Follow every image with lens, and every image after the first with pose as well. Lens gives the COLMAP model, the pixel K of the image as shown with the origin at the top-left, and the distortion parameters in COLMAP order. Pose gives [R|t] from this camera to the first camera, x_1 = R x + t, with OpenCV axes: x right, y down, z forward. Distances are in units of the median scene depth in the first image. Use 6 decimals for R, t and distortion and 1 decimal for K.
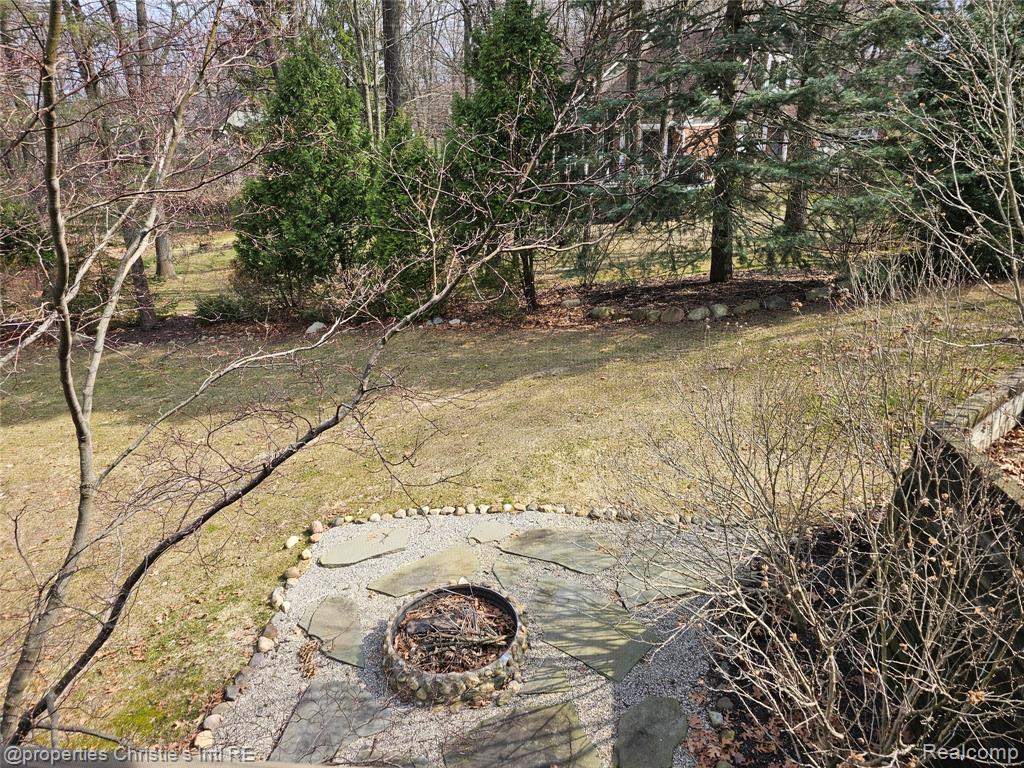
lens RADIAL K [[682.3, 0, 513.1], [0, 682.3, 383.9], [0, 0, 1]] dist [0.046016, -0.020984]
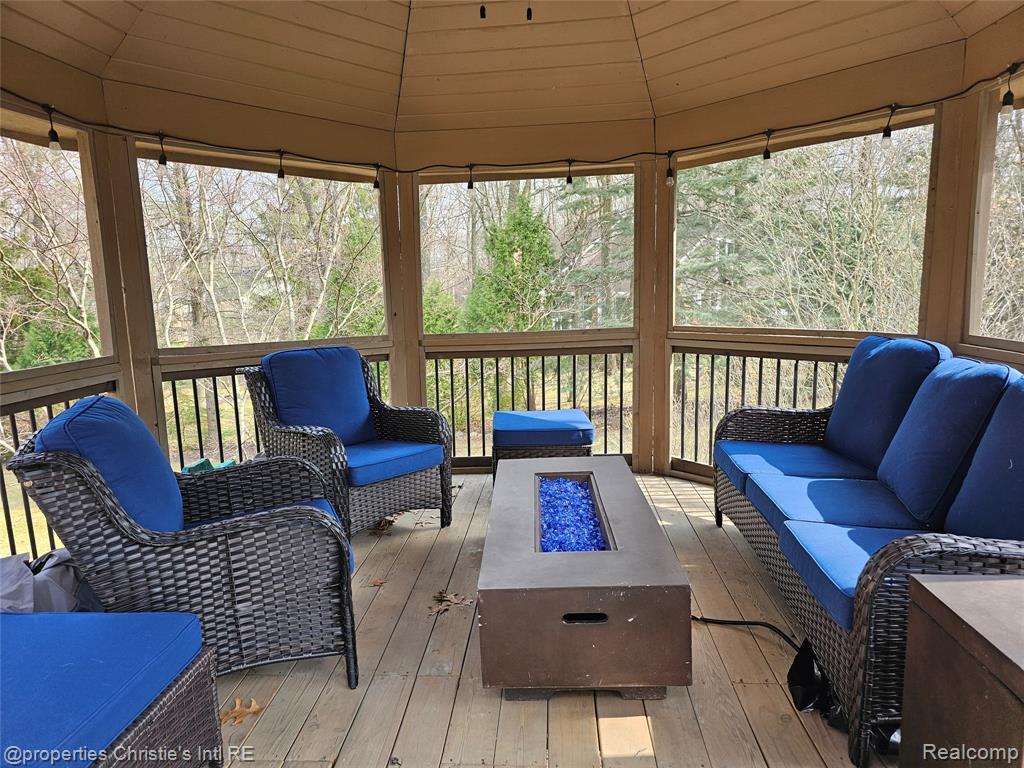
lens RADIAL K [[682.3, 0, 511.9], [0, 682.3, 383.6], [0, 0, 1]] dist [0.046016, -0.020984]
pose [[0.999862, -0.003256, 0.016293, -0.032845], [0.006902, 0.973400, -0.229007, 0.111331], [-0.015114, 0.229088, 0.973288, -0.257945]]
